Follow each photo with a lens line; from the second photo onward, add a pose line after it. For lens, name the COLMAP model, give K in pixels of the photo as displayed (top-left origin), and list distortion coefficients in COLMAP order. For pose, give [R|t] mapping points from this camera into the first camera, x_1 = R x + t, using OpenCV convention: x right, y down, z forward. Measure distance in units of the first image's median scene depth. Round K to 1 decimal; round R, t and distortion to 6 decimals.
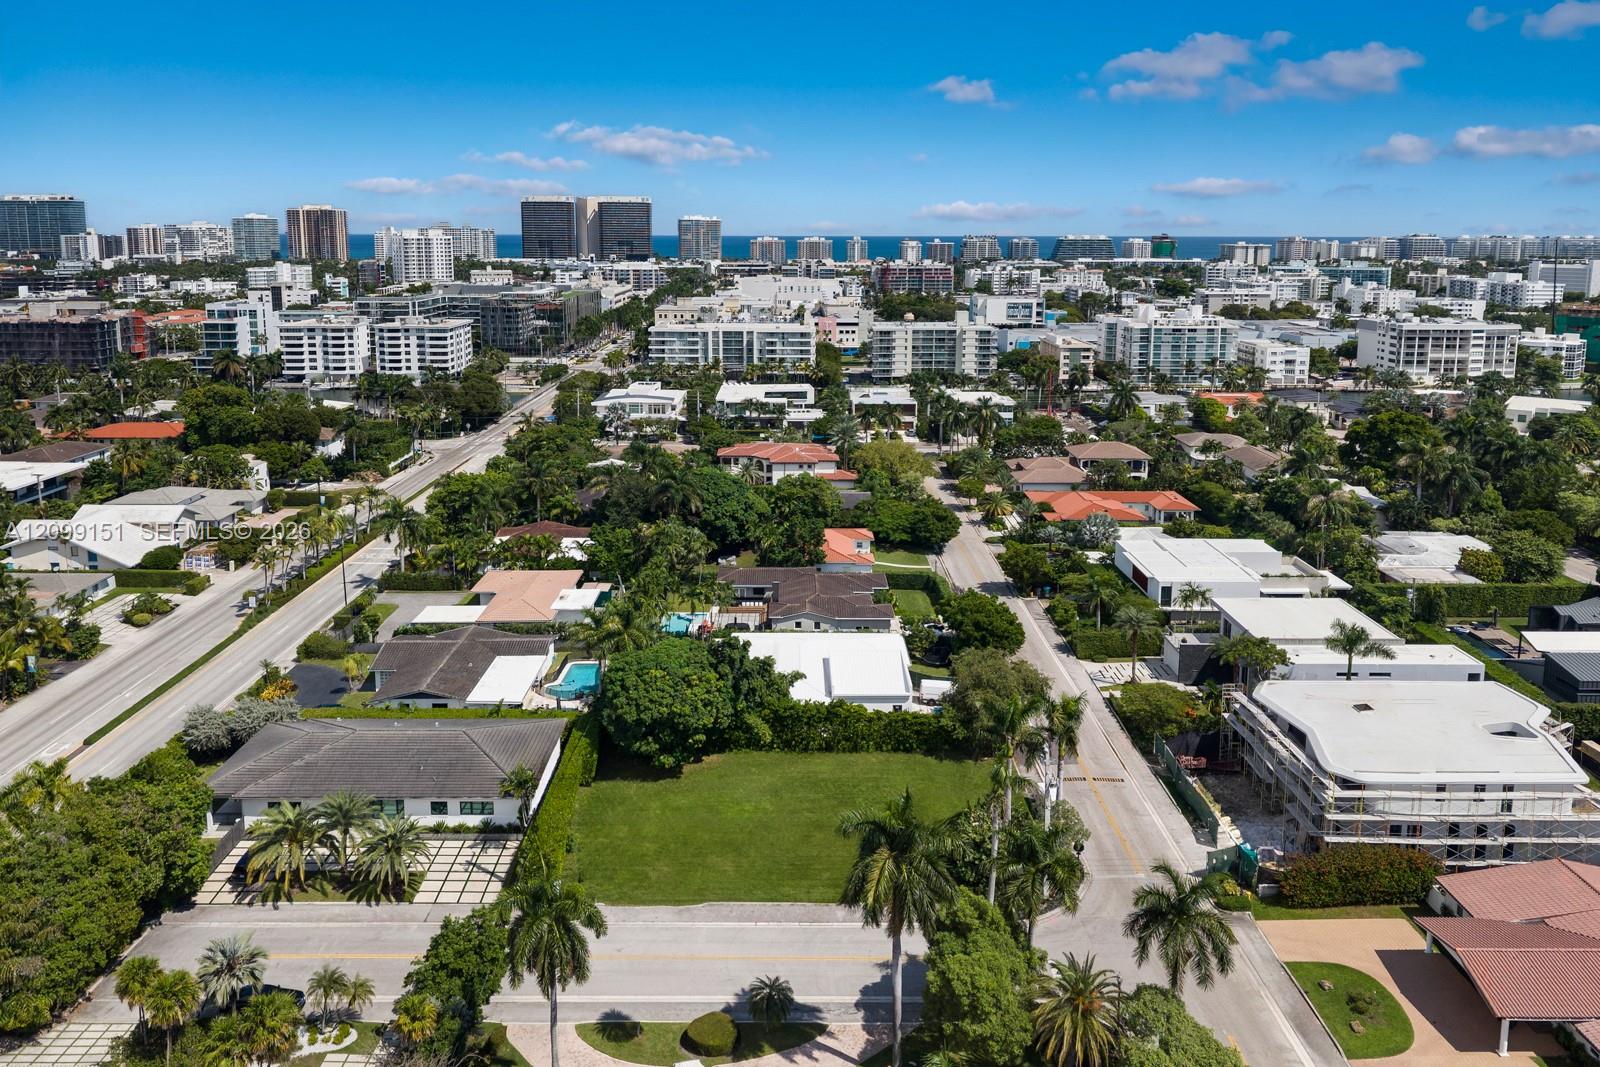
lens RADIAL K [[1082.1, 0, 800.0], [0, 1082.1, 533.5], [0, 0, 1]] dist [0.032653, -0.041558]
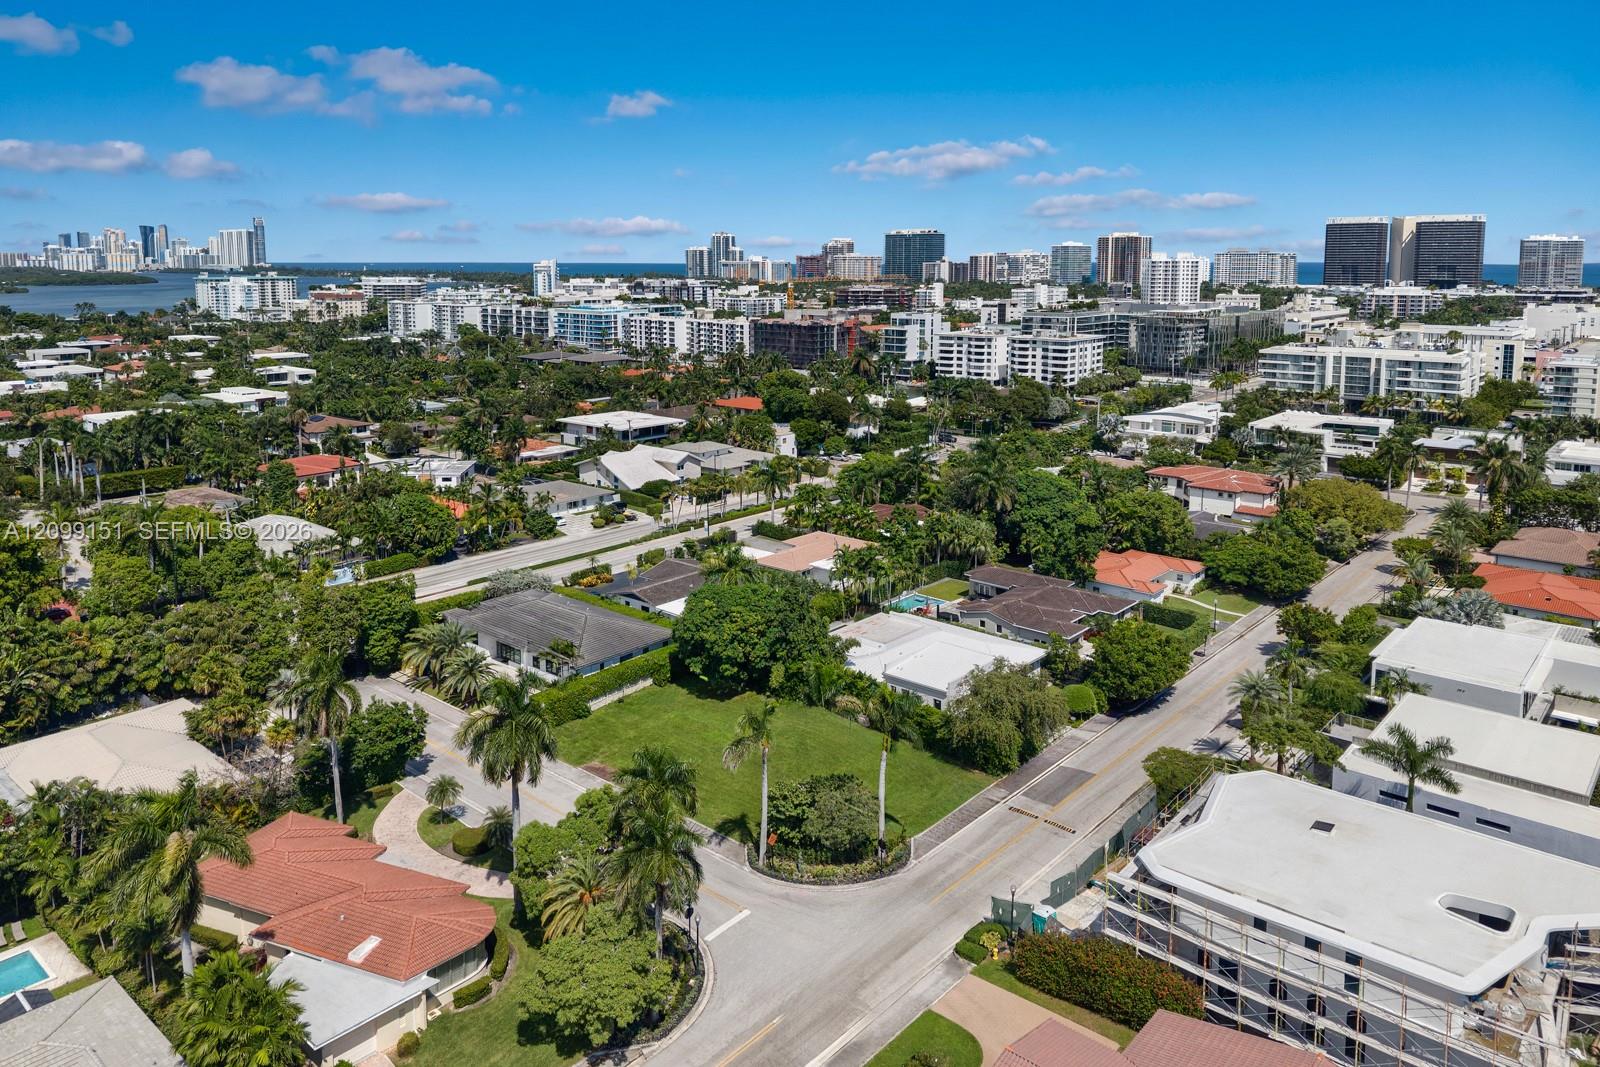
lens RADIAL K [[1082.1, 0, 800.0], [0, 1082.1, 533.5], [0, 0, 1]] dist [0.032653, -0.041558]
pose [[0.768606, 0.154688, -0.620738, 0.149081], [-0.168651, 0.984995, 0.036636, -0.001699], [0.617091, 0.076529, 0.783161, 0.036038]]
